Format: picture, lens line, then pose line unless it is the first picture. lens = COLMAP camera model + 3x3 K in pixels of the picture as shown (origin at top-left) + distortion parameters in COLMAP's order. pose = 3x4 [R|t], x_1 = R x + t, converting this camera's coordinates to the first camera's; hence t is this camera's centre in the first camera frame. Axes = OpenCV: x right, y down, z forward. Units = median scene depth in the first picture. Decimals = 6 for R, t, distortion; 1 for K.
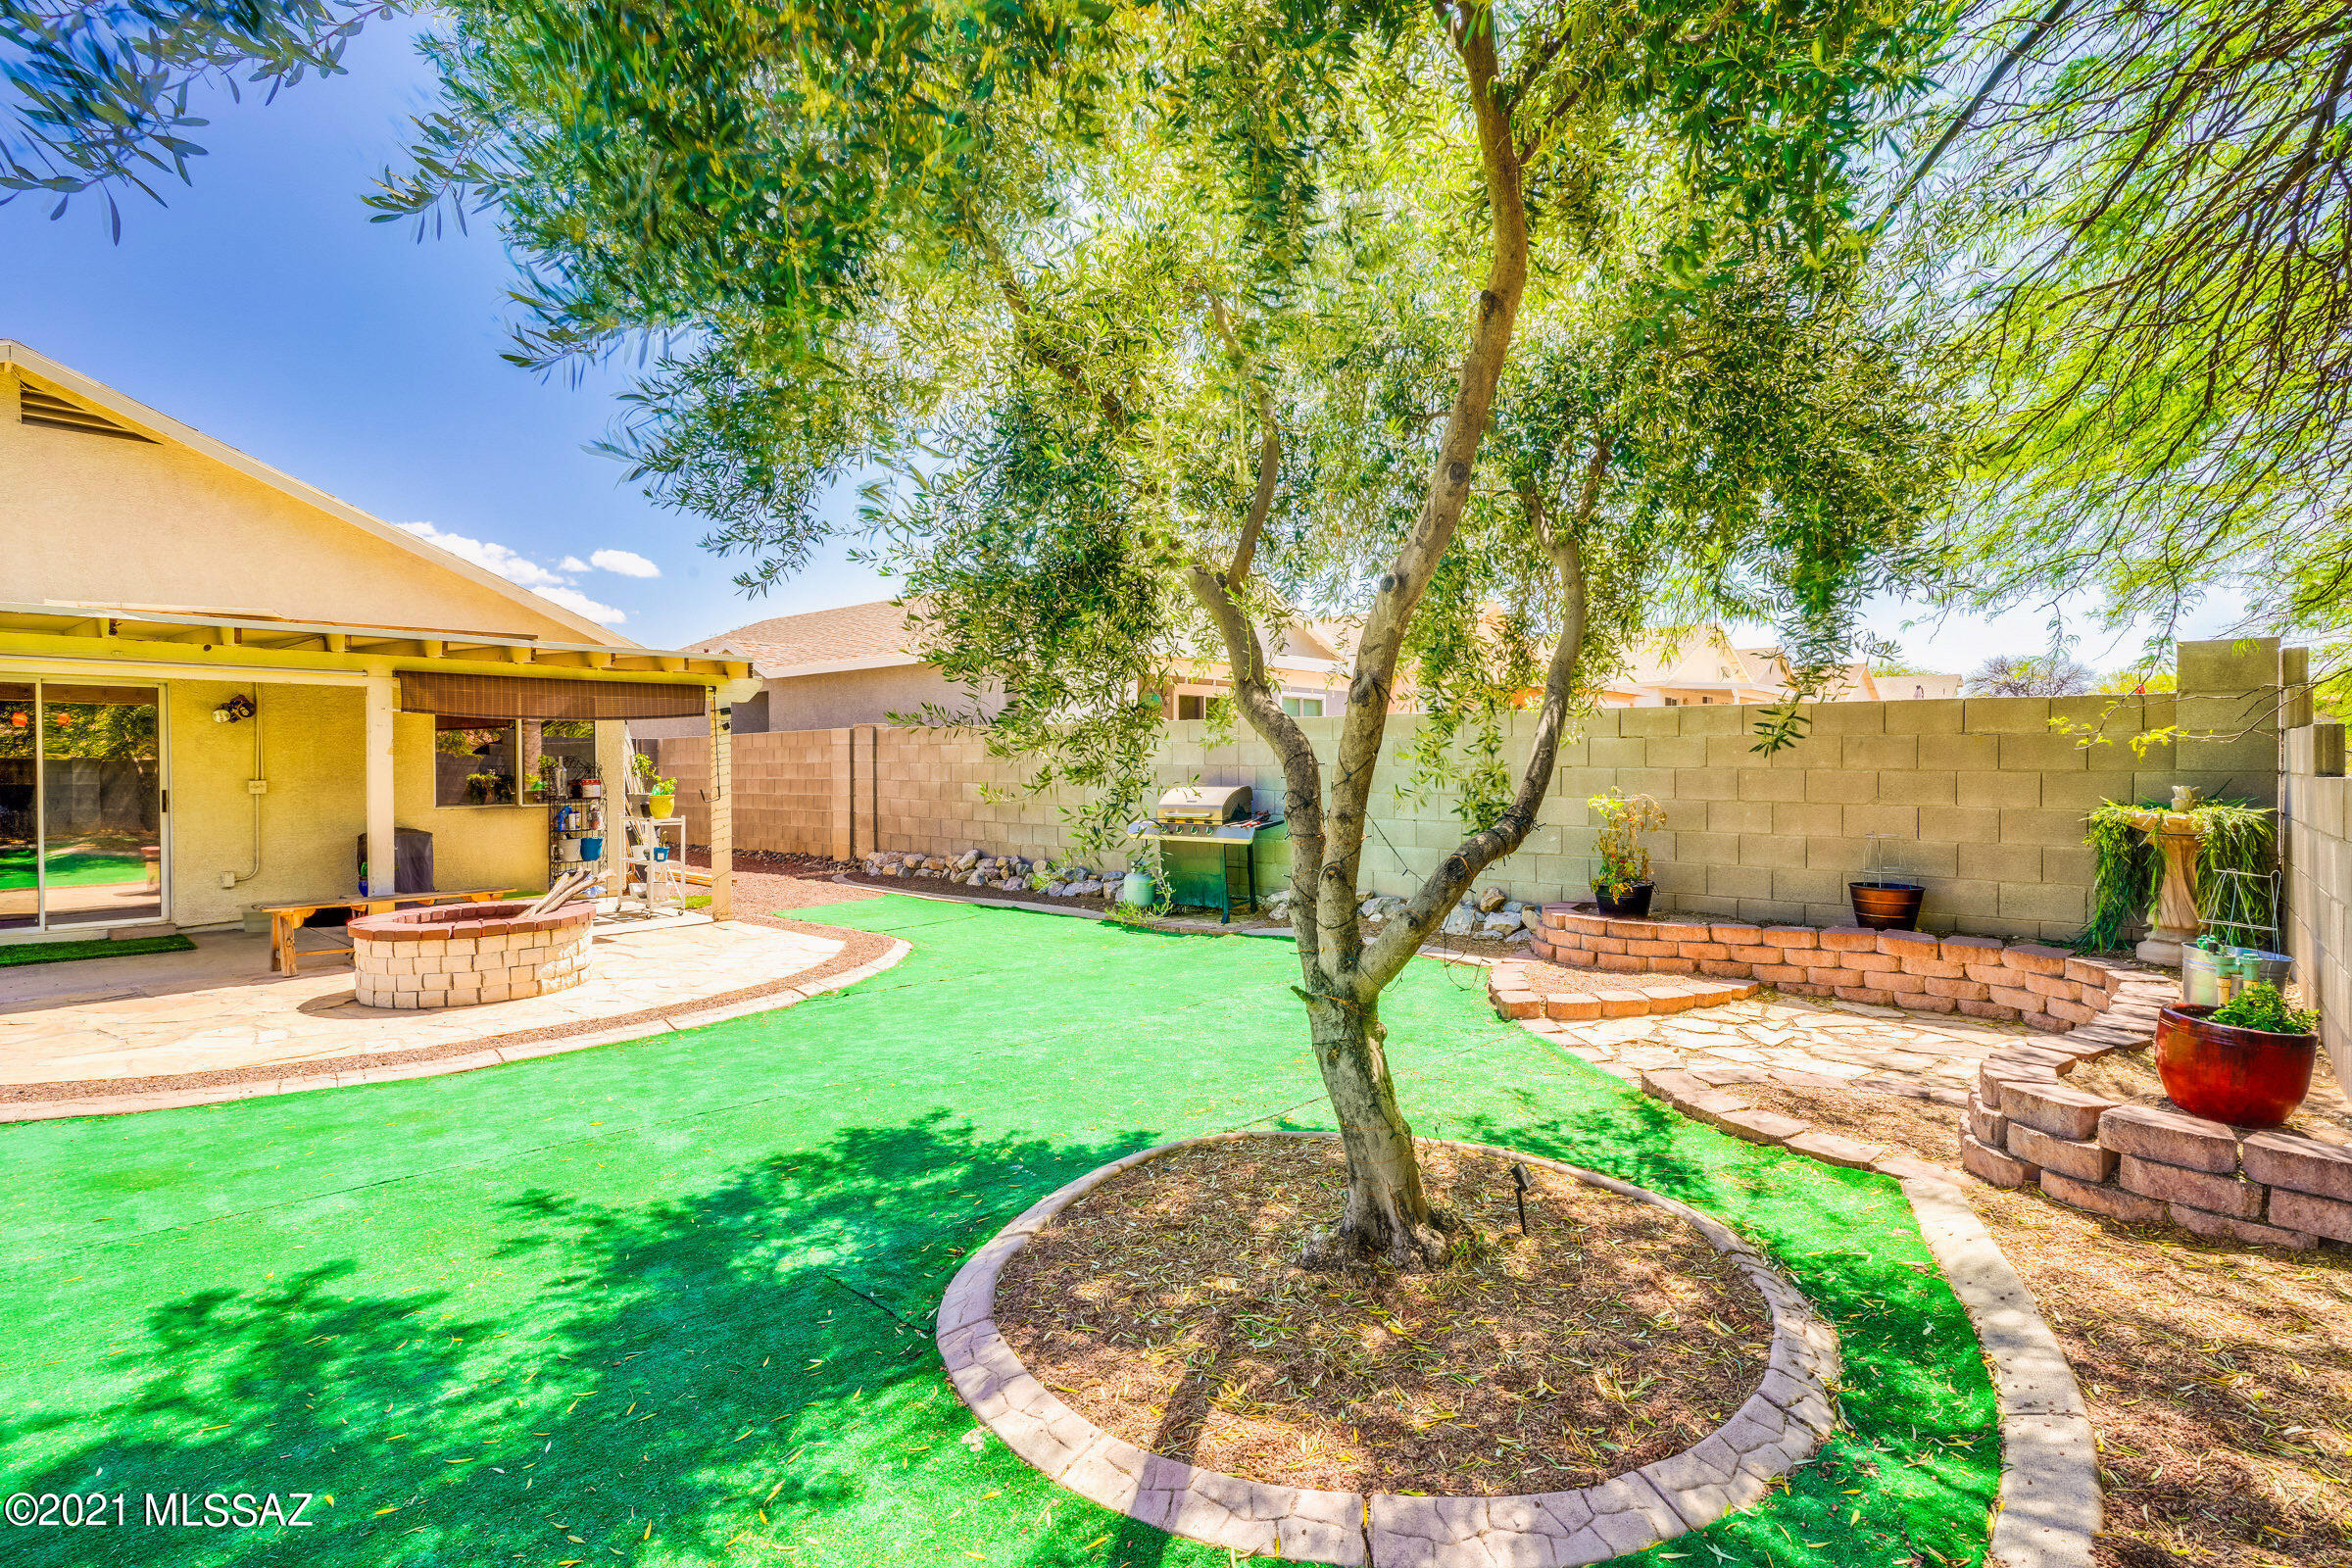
lens RADIAL K [[1129.6, 0, 1176.3], [0, 1129.6, 760.1], [0, 0, 1]] dist [-0.002361, 0.010076]
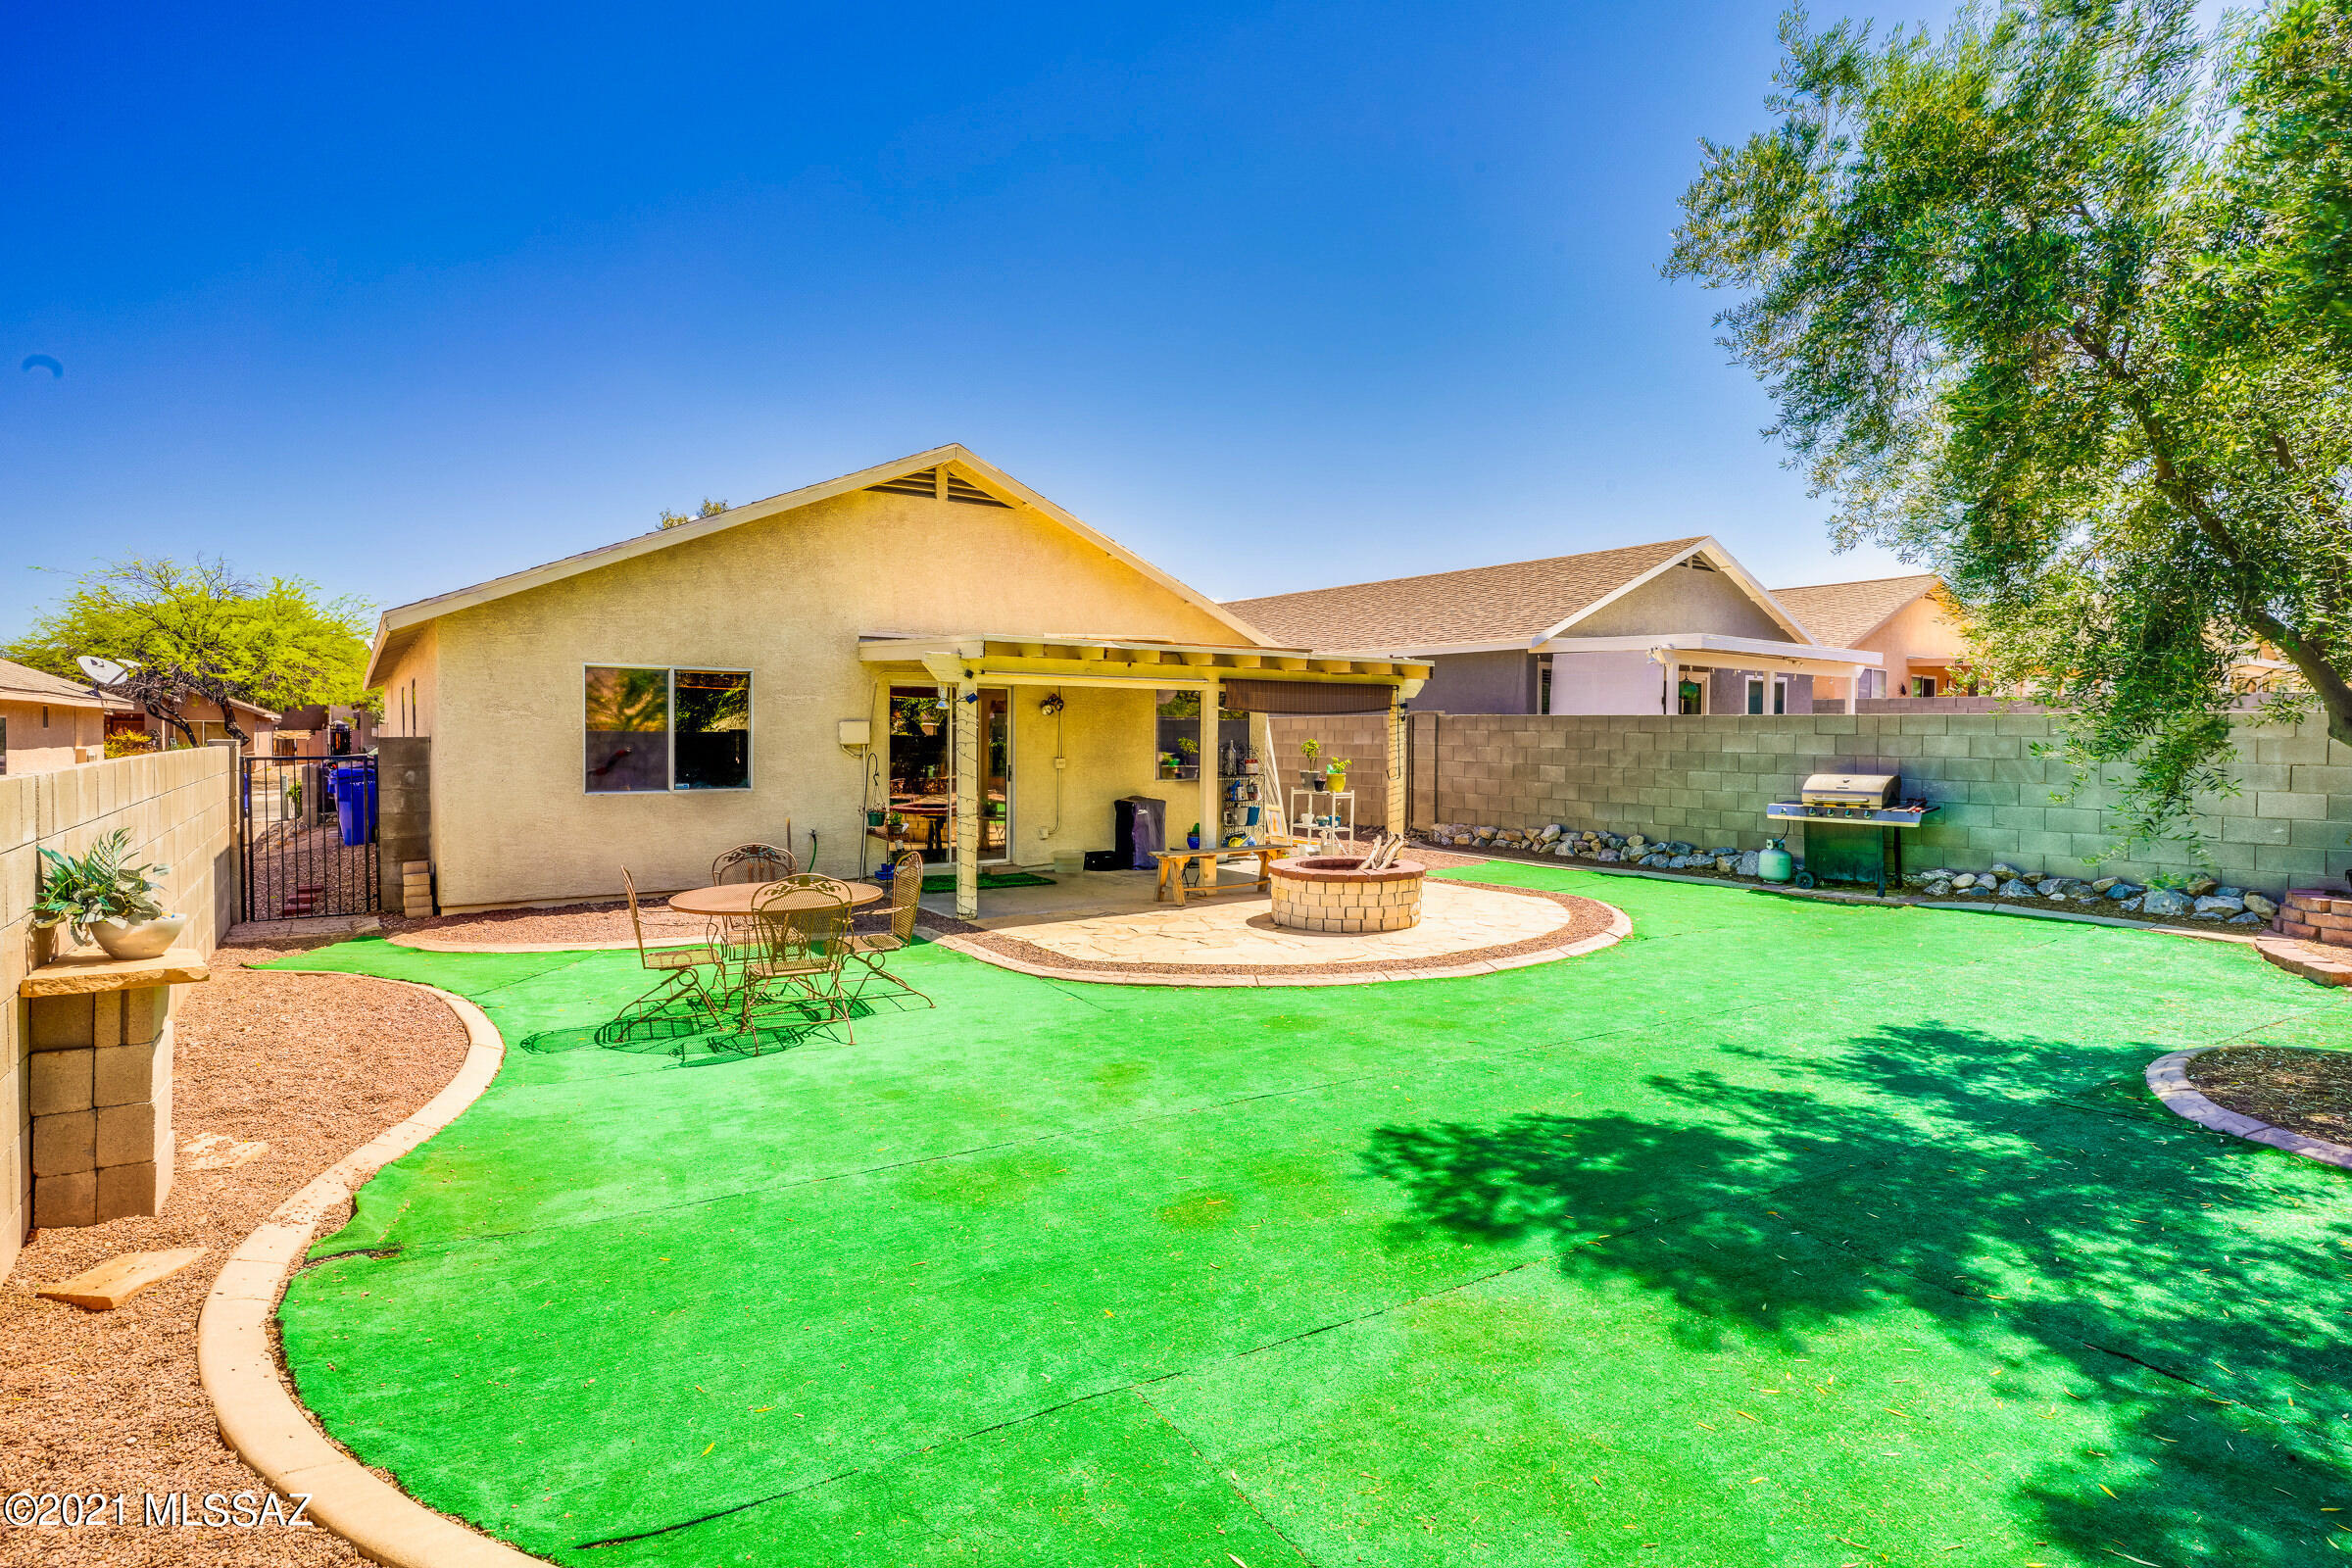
lens RADIAL K [[1131.1, 0, 1183.3], [0, 1131.1, 761.5], [0, 0, 1]] dist [0.002677, -0.000106]
pose [[0.972350, 0.013625, -0.233129, -0.372361], [-0.007818, 0.999636, 0.025814, -0.014085], [0.233395, -0.023277, 0.972103, -0.258763]]
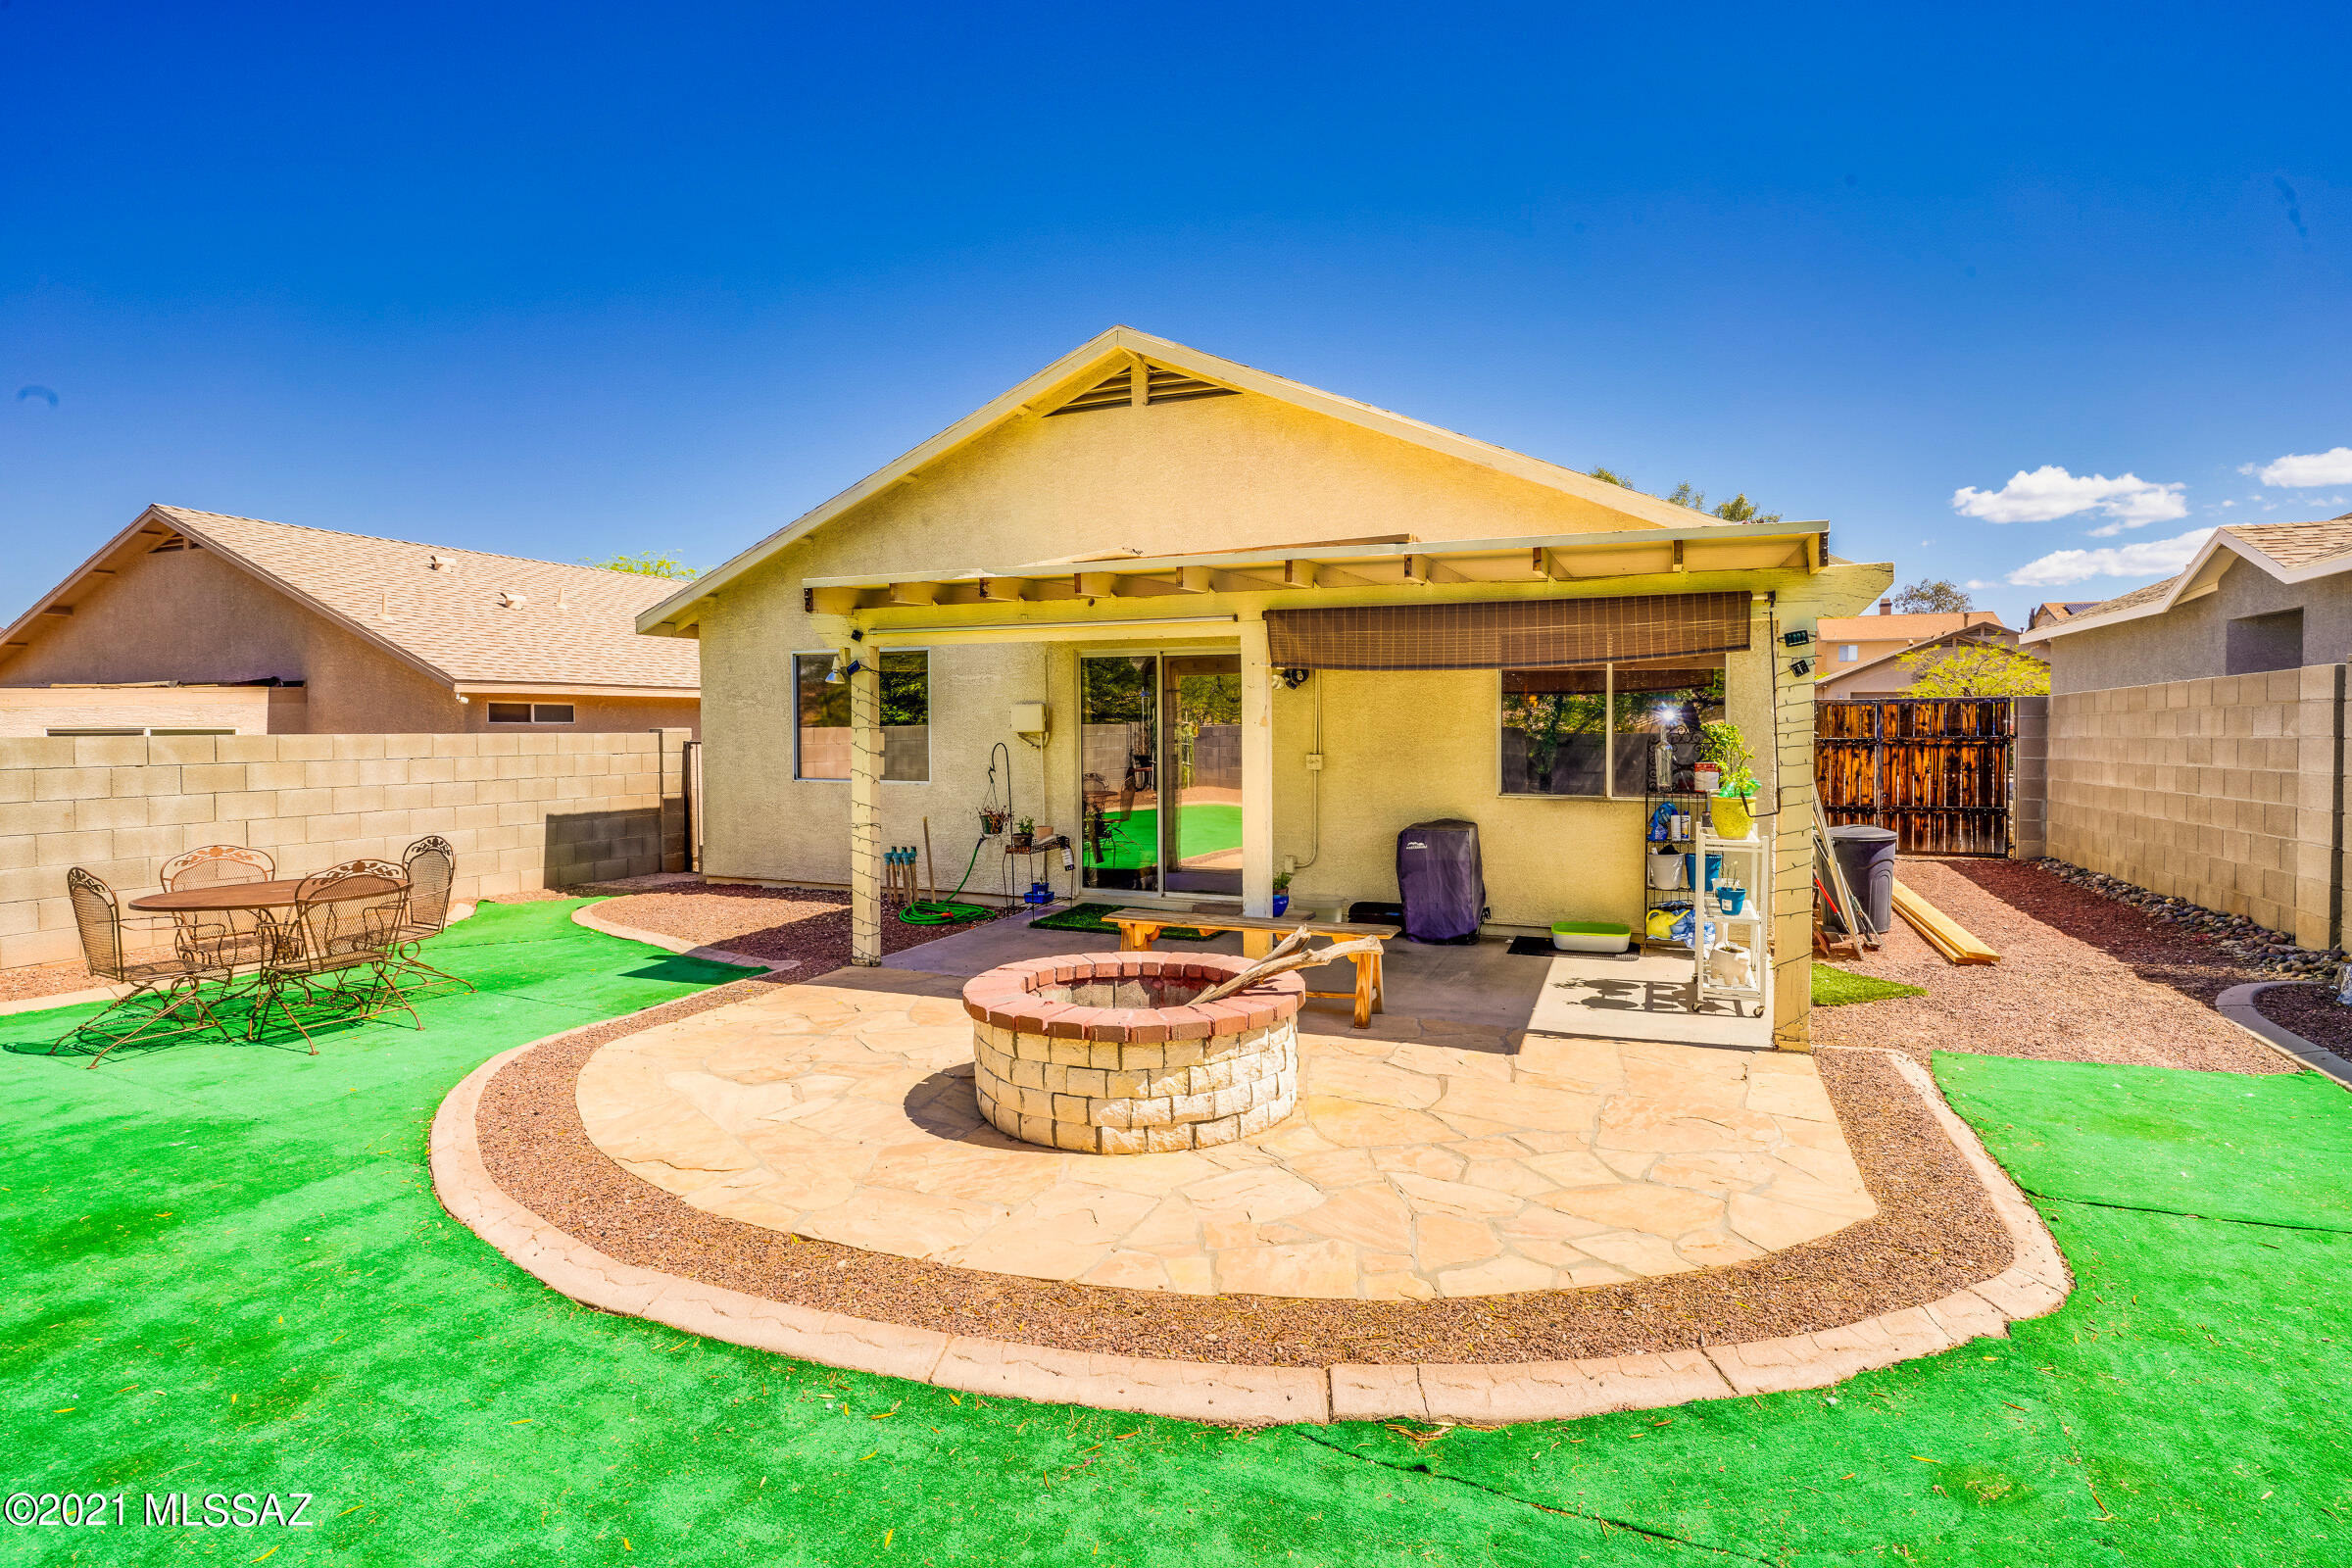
lens RADIAL K [[1154.9, 0, 1184.2], [0, 1154.9, 758.2], [0, 0, 1]] dist [-0.002691, 0.000602]
pose [[0.331851, 0.029504, -0.942870, -0.003481], [-0.000198, 0.999513, 0.031207, -0.007225], [0.943332, -0.010169, 0.331695, 0.621681]]
